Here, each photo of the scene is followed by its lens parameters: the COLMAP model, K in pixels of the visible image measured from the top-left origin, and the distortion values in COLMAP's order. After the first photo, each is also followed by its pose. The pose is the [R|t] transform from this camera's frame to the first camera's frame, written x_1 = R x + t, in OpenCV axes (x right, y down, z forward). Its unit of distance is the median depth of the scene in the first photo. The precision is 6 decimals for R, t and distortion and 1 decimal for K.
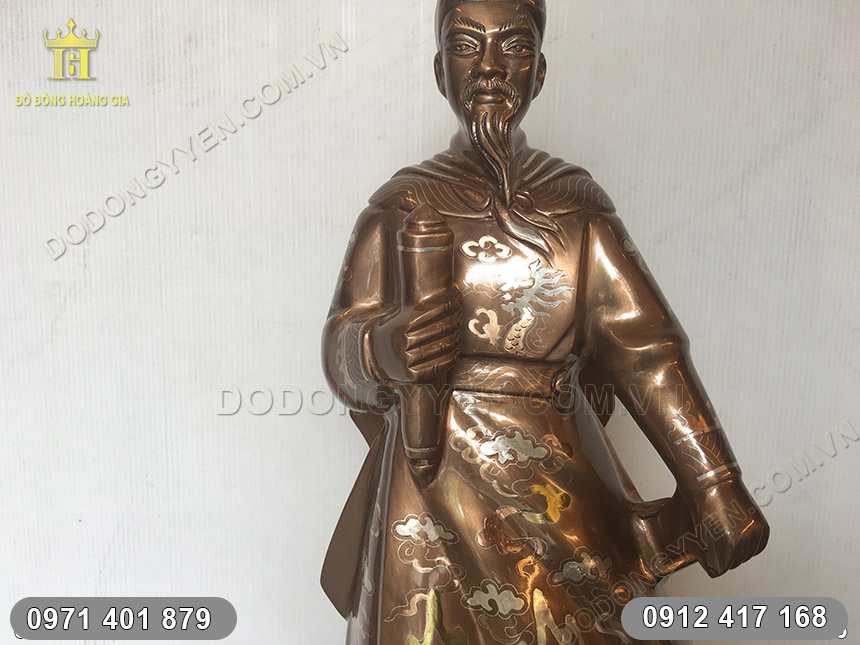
lens RADIAL K [[755.0, 0, 421.5], [0, 755.0, 319.1], [0, 0, 1]] dist [0.053594, -0.053452]
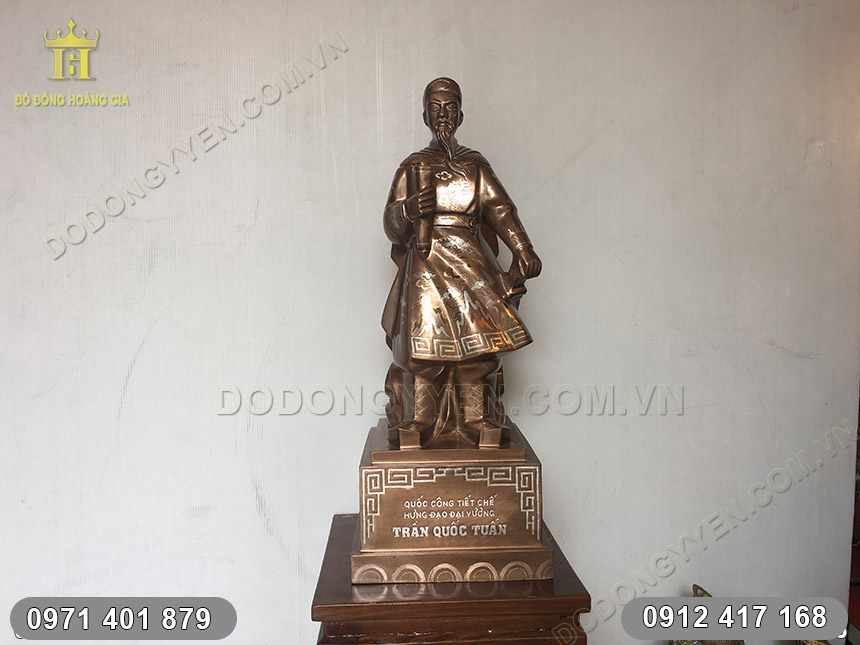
lens RADIAL K [[755.0, 0, 438.0], [0, 755.0, 319.3], [0, 0, 1]] dist [0.053594, -0.053452]
pose [[0.997836, -0.023476, 0.061422, -0.124968], [0.030629, 0.992512, -0.118246, 0.784432], [-0.058186, 0.119871, 0.991083, -1.772406]]
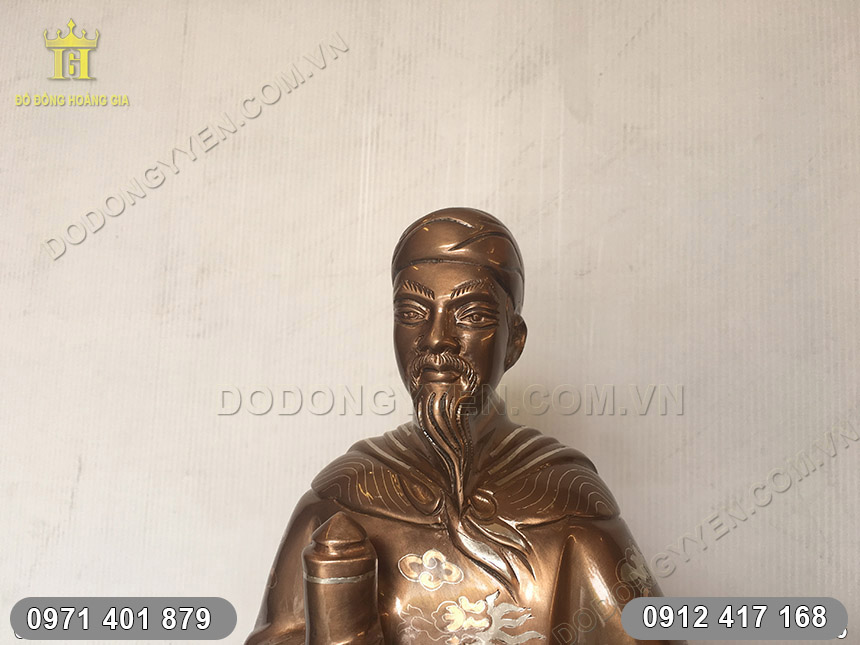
lens RADIAL K [[755.0, 0, 434.7], [0, 755.0, 316.8], [0, 0, 1]] dist [0.053594, -0.053452]
pose [[0.990092, 0.012081, -0.139901, 0.192323], [-0.044189, 0.972482, -0.228748, -0.164276], [0.133288, 0.232664, 0.963380, 0.204162]]
